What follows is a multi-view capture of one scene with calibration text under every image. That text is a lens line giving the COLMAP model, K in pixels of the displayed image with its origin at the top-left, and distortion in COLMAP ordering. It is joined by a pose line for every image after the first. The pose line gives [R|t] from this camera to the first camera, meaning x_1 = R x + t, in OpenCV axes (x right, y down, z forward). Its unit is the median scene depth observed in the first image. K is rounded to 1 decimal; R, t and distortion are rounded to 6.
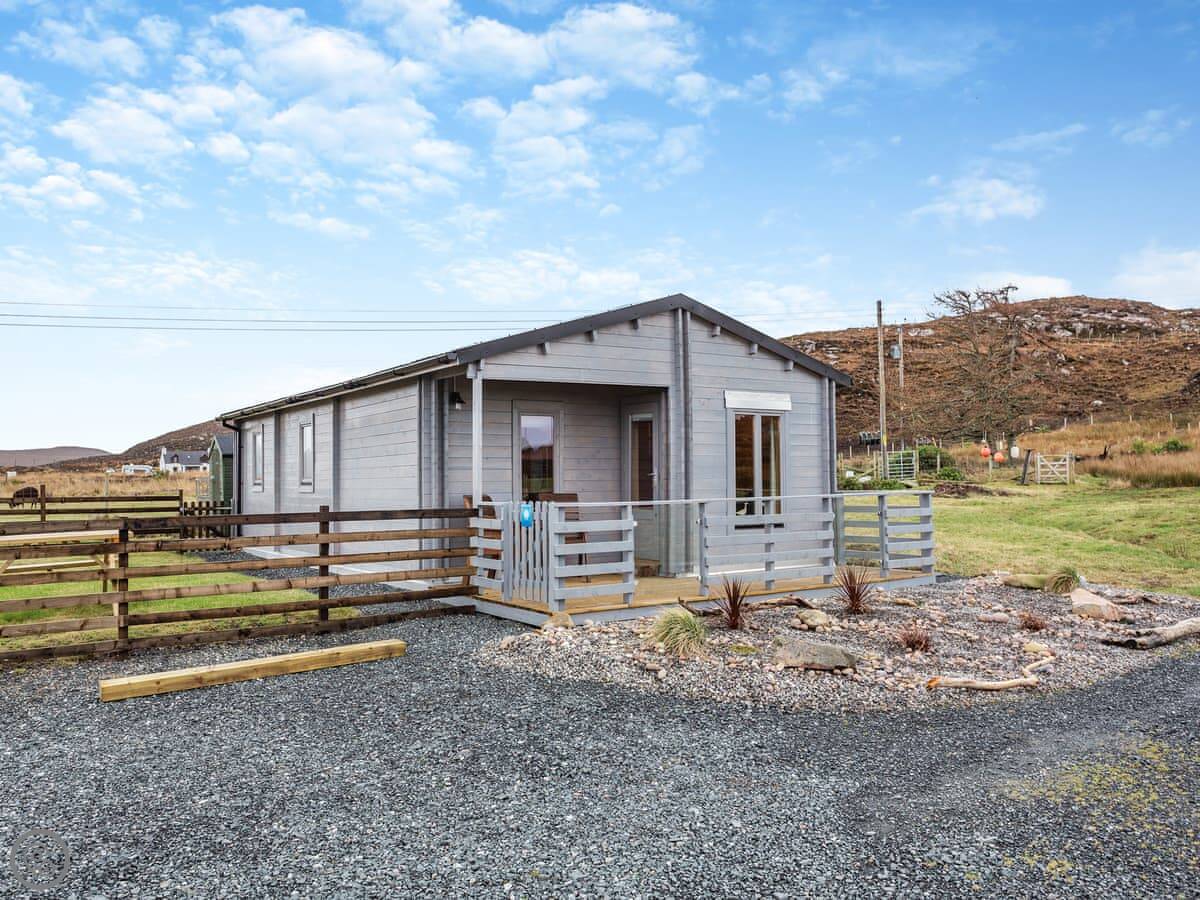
lens RADIAL K [[936.1, 0, 600.0], [0, 936.1, 450.0], [0, 0, 1]] dist [0.002961, 0.001683]
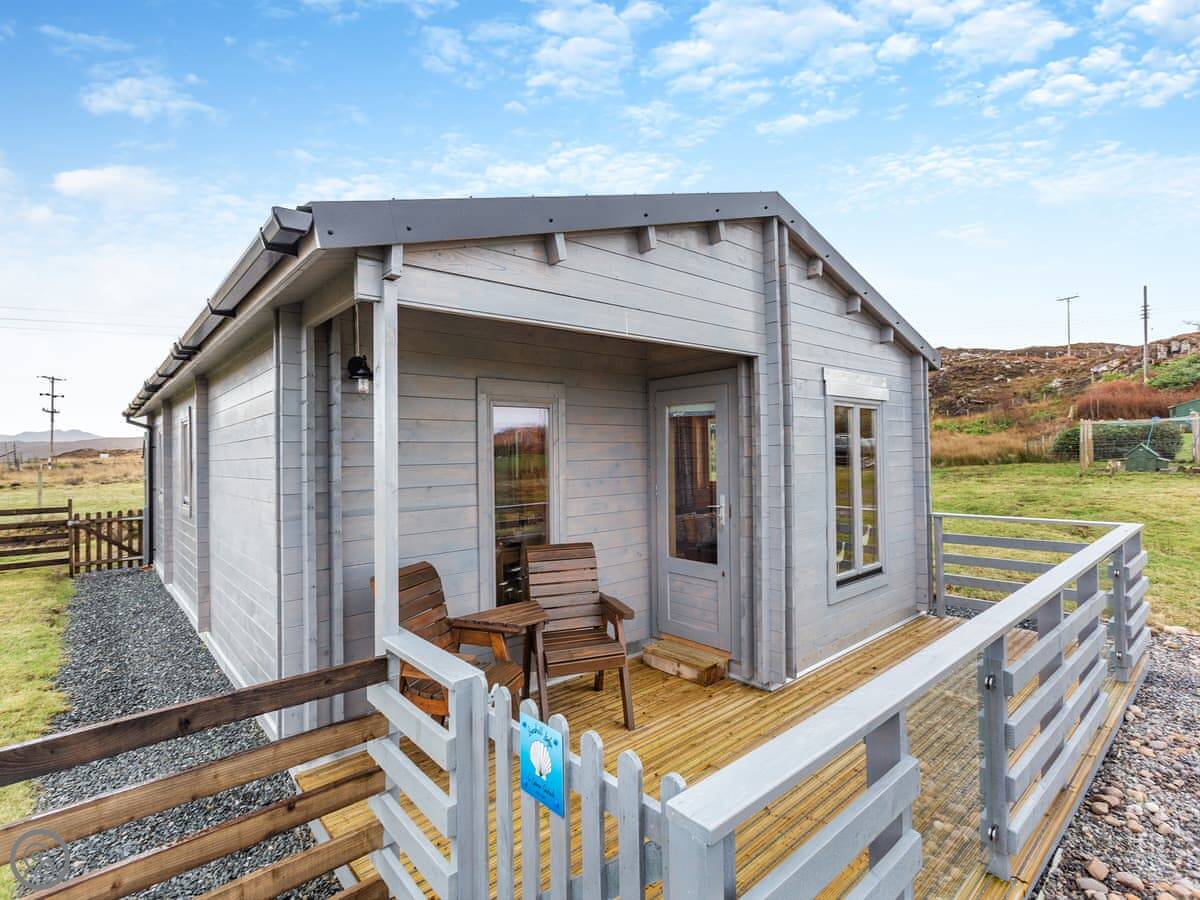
lens RADIAL K [[576.4, 0, 601.2], [0, 576.4, 439.5], [0, 0, 1]] dist [0.002051, 0.000537]
pose [[0.991726, -0.005463, 0.128259, -0.065531], [0.004535, 0.999961, 0.007530, -0.019847], [-0.128295, -0.006887, 0.991712, 0.663922]]
